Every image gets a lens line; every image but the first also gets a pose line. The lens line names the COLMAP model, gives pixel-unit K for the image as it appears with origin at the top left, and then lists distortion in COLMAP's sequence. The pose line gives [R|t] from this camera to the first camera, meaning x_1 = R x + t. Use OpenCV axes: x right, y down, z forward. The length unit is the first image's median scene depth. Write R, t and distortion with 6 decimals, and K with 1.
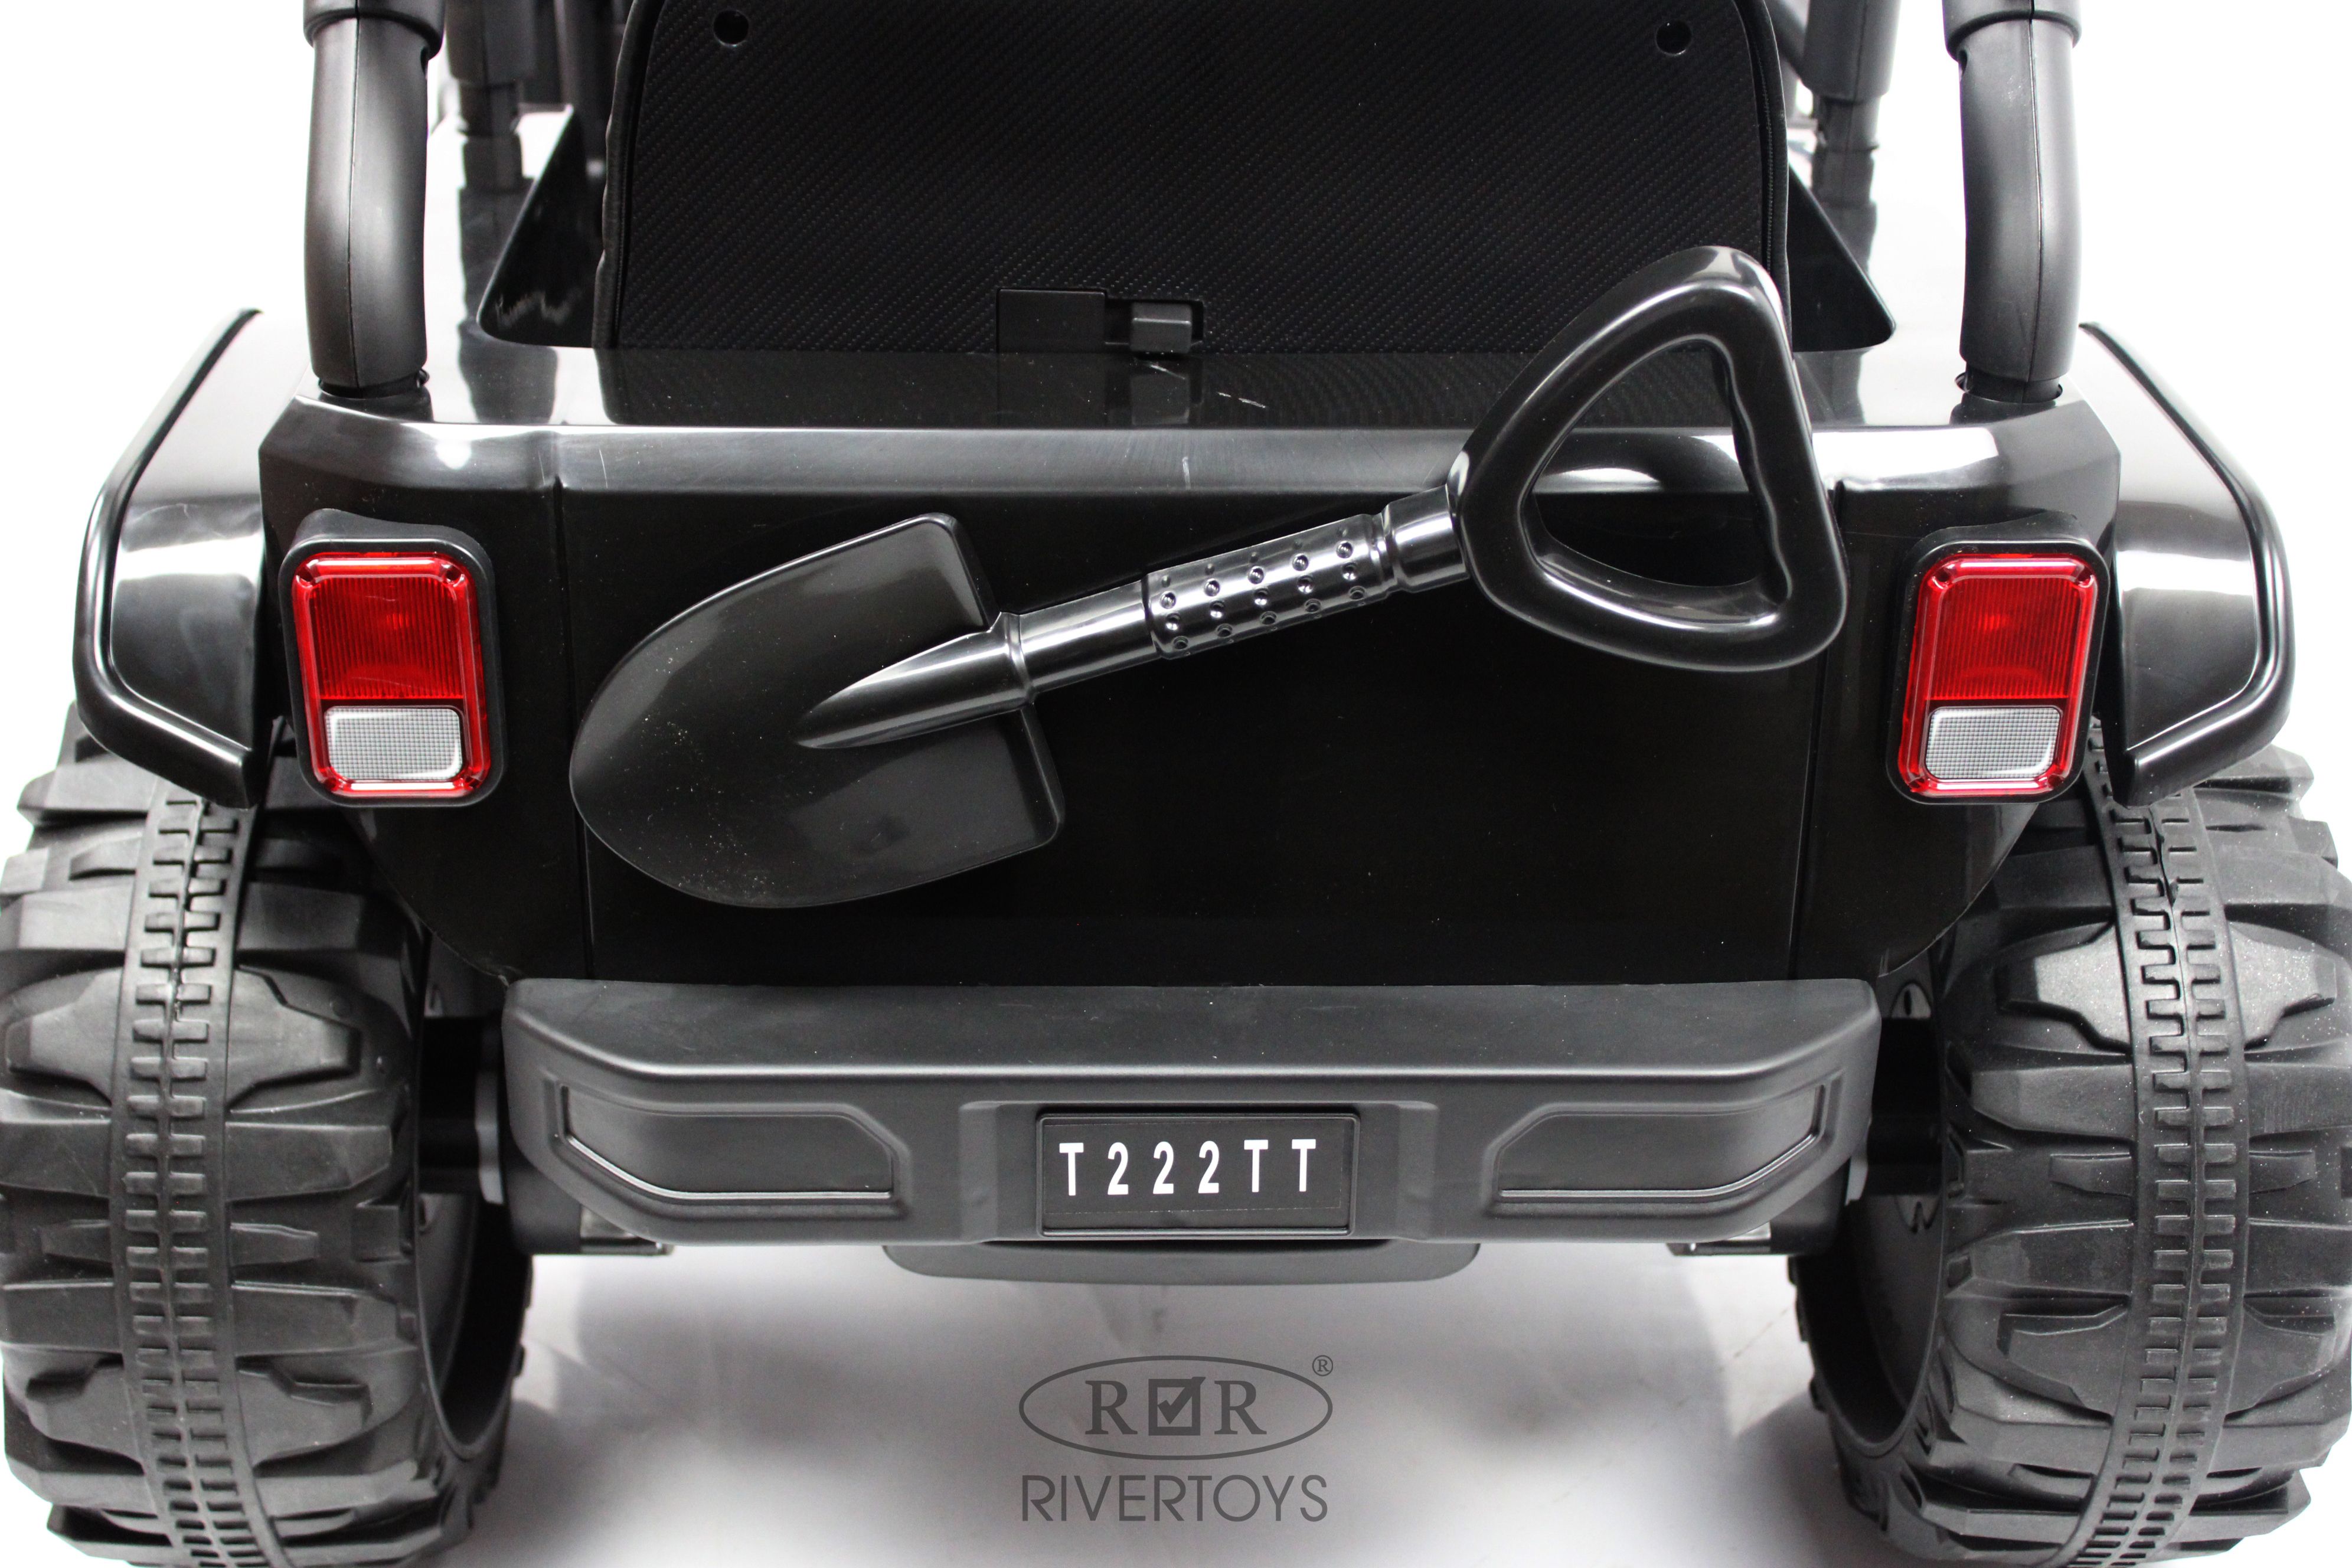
lens RADIAL K [[3759.3, 0, 1184.1], [0, 3759.3, 775.0], [0, 0, 1]] dist [-0.044940, 0.000000]
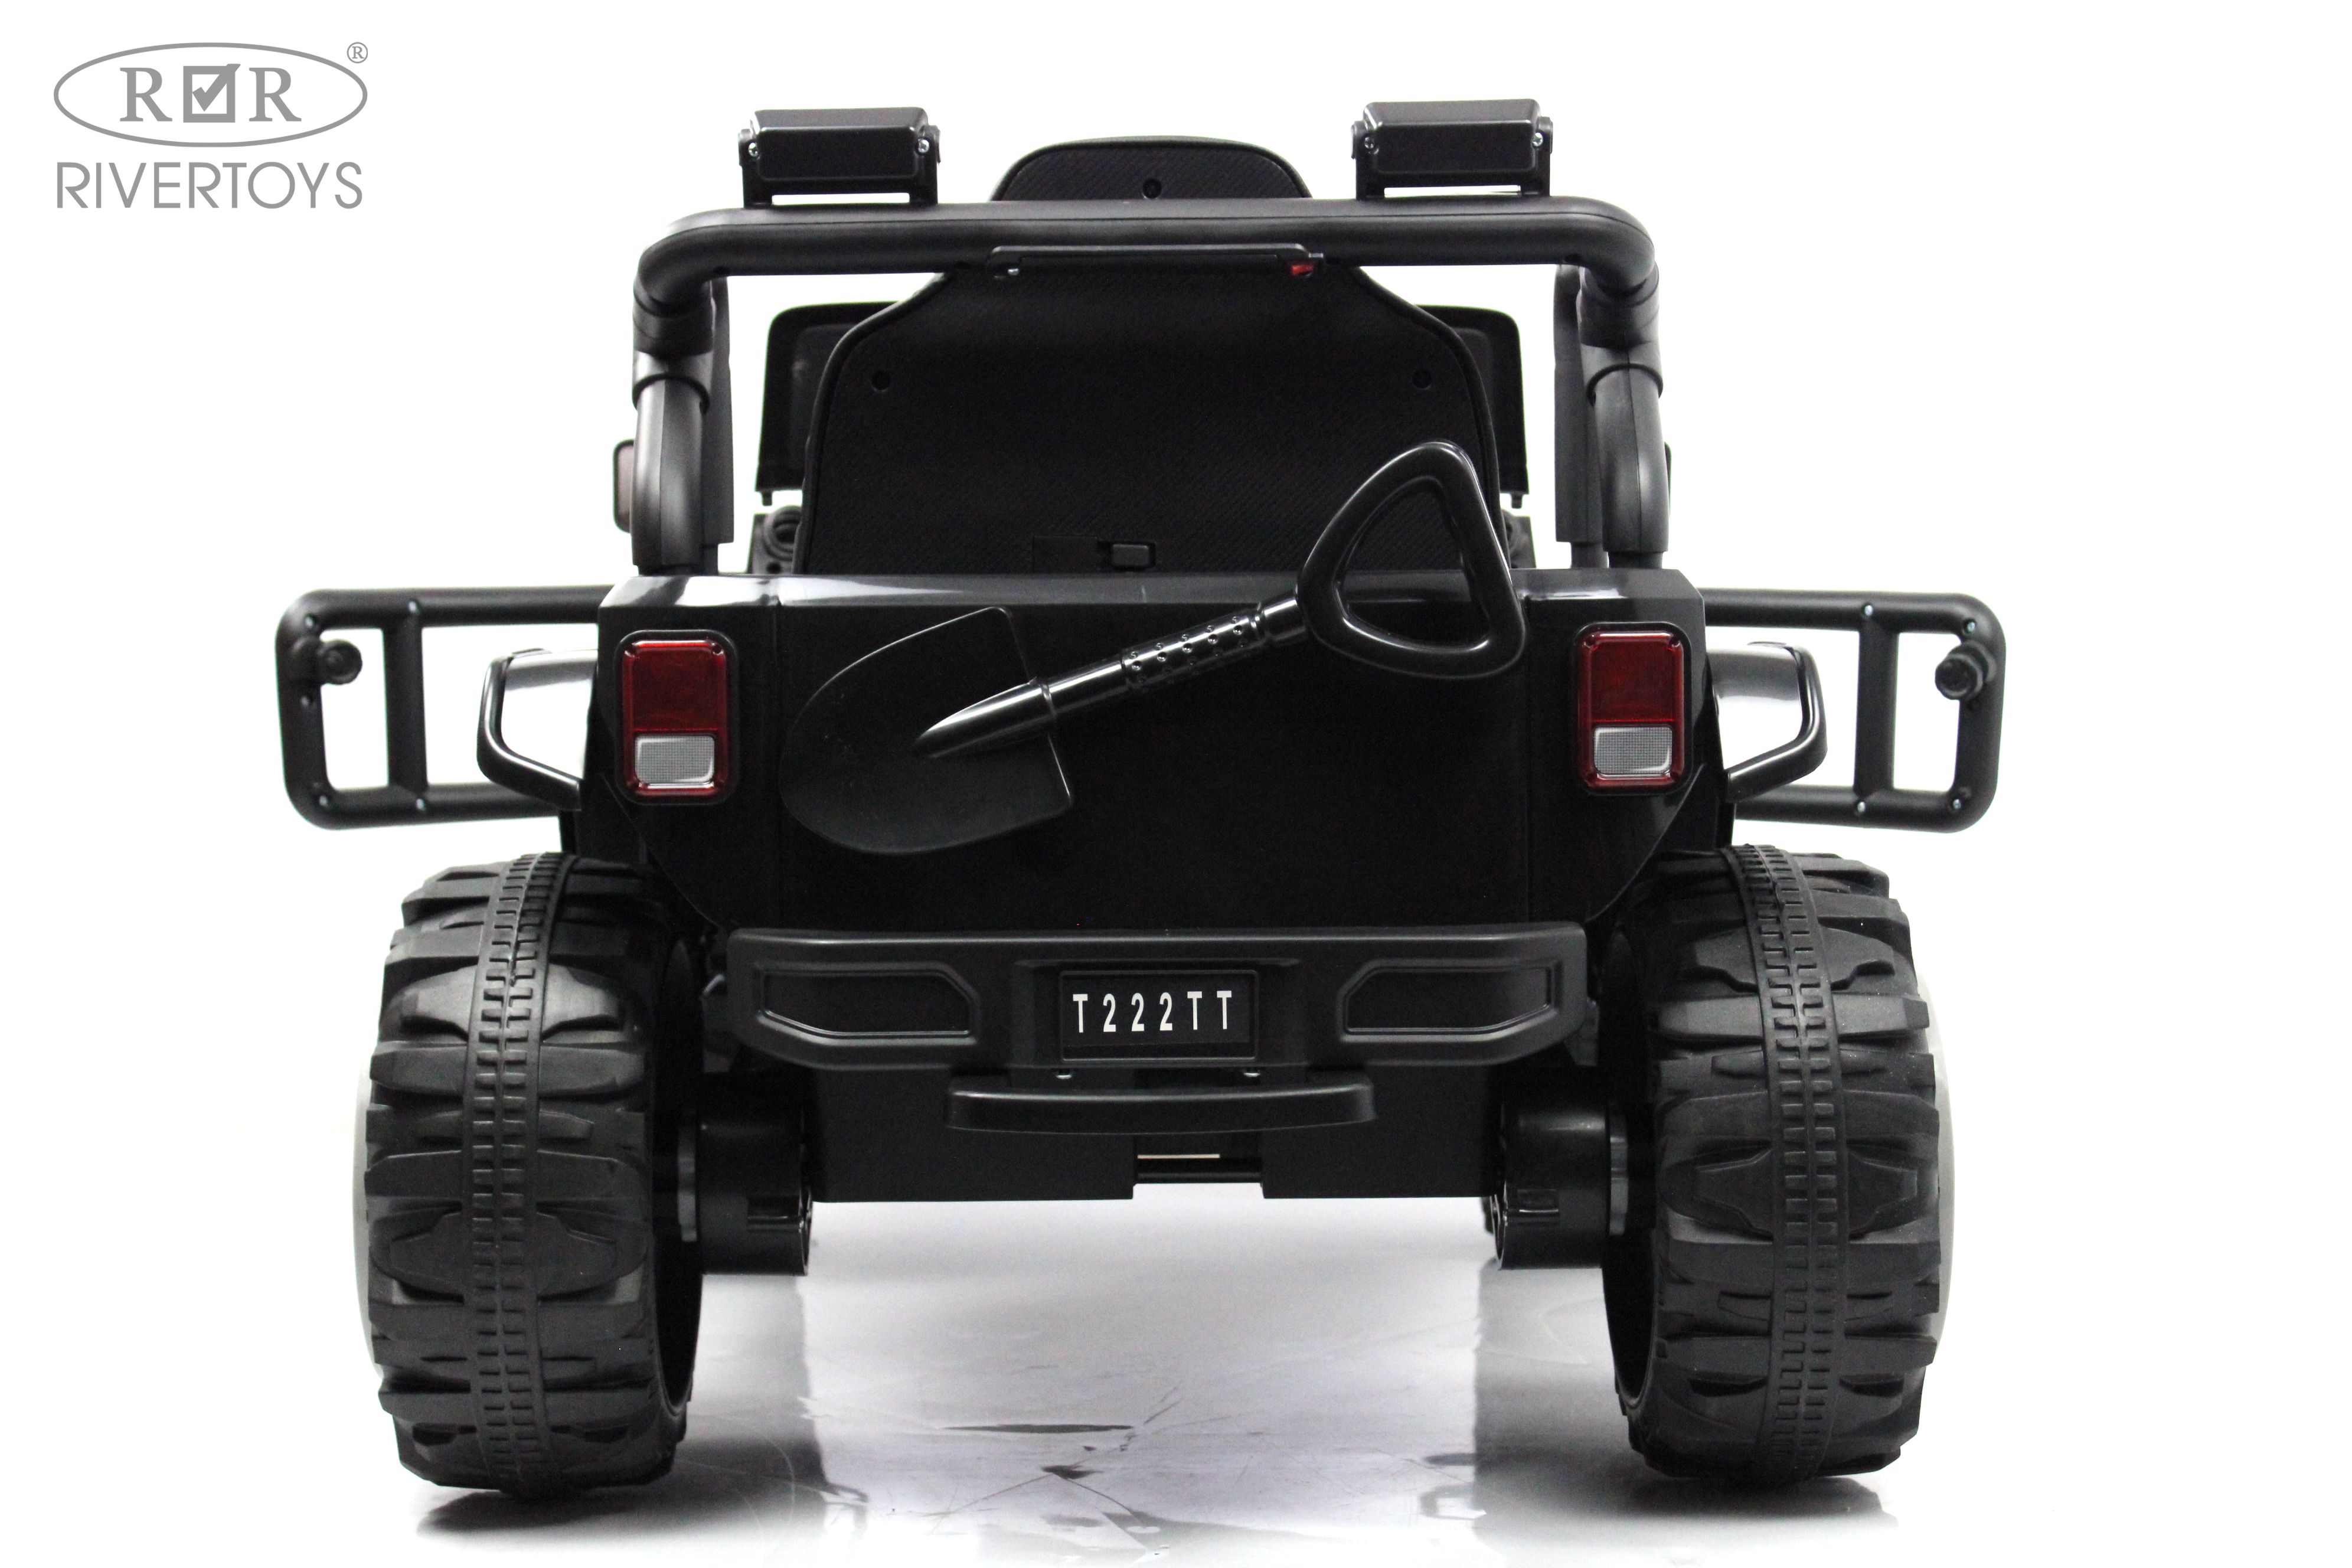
lens RADIAL K [[4376.5, 0, 1168.9], [0, 4376.5, 789.4], [0, 0, 1]] dist [0.024343, 0.000000]
pose [[0.999881, -0.013965, 0.006532, -0.003012], [0.015415, 0.911955, -0.410000, 0.791316], [-0.000231, 0.410052, 0.912062, -0.759014]]
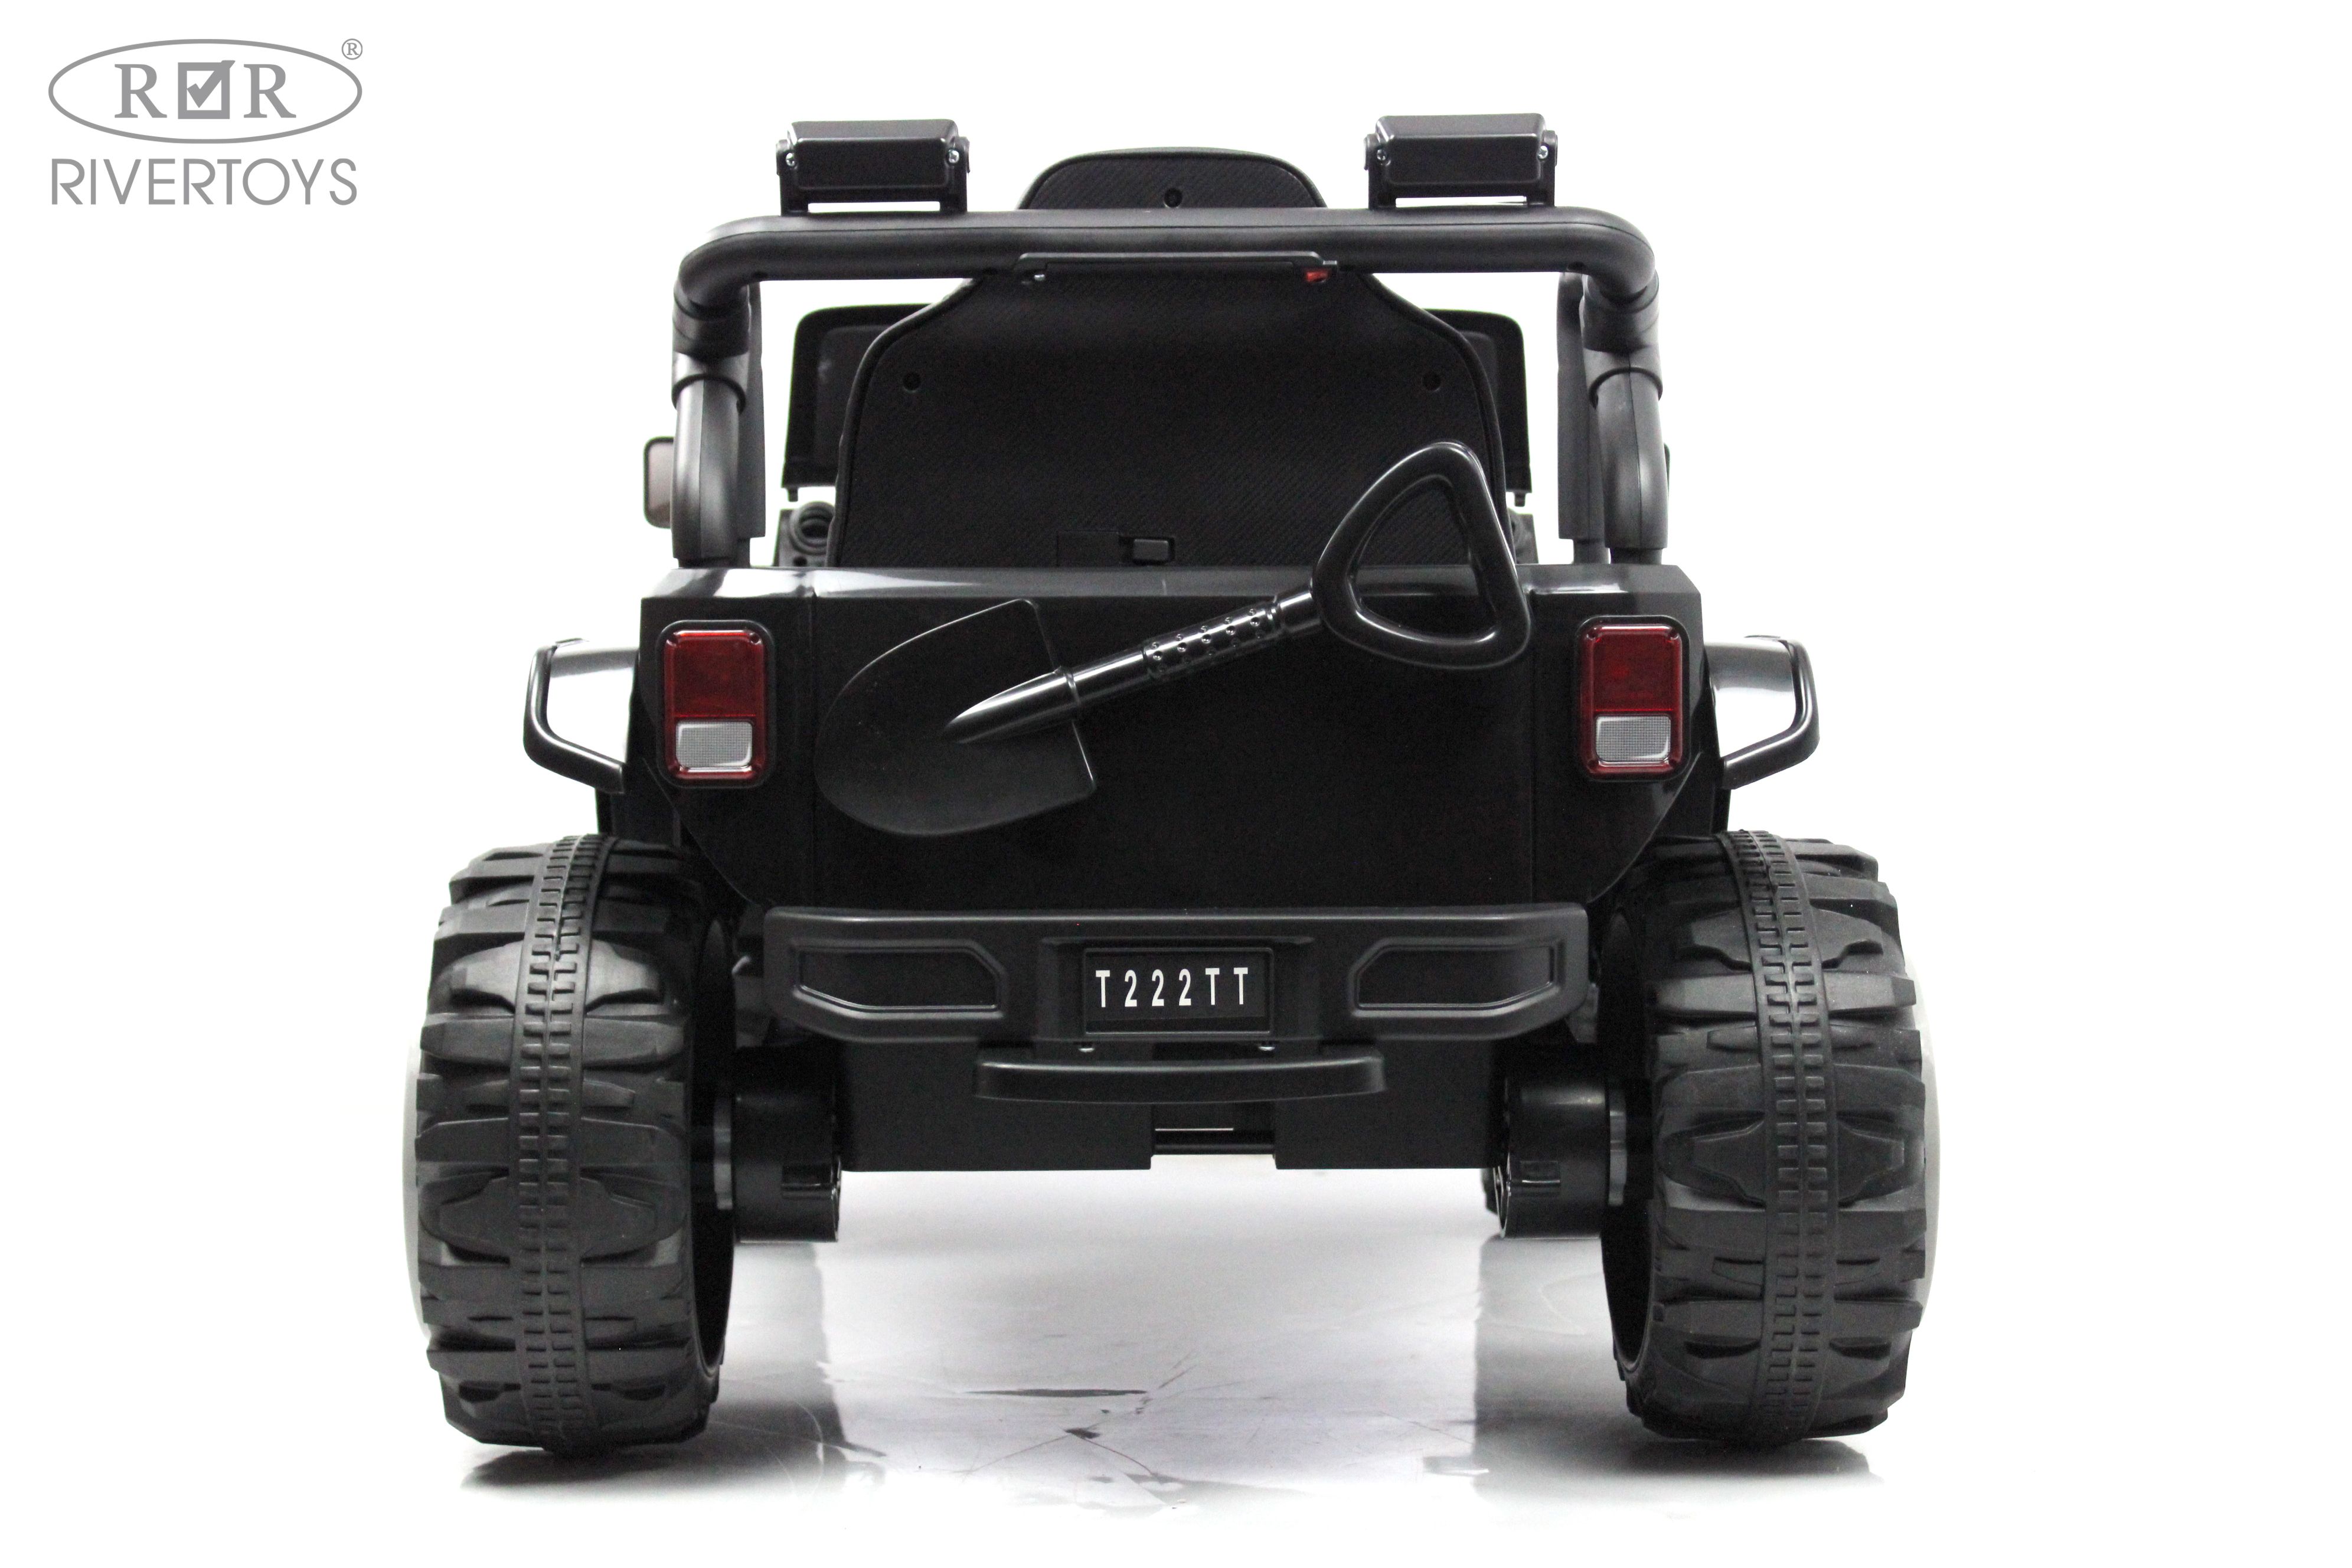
lens RADIAL K [[4376.5, 0, 1176.3], [0, 4376.5, 780.4], [0, 0, 1]] dist [0.024343, 0.000000]
pose [[0.999900, -0.010519, 0.009481, -0.014830], [0.013490, 0.911236, -0.411663, 0.830730], [-0.004309, 0.411749, 0.911287, -0.831352]]
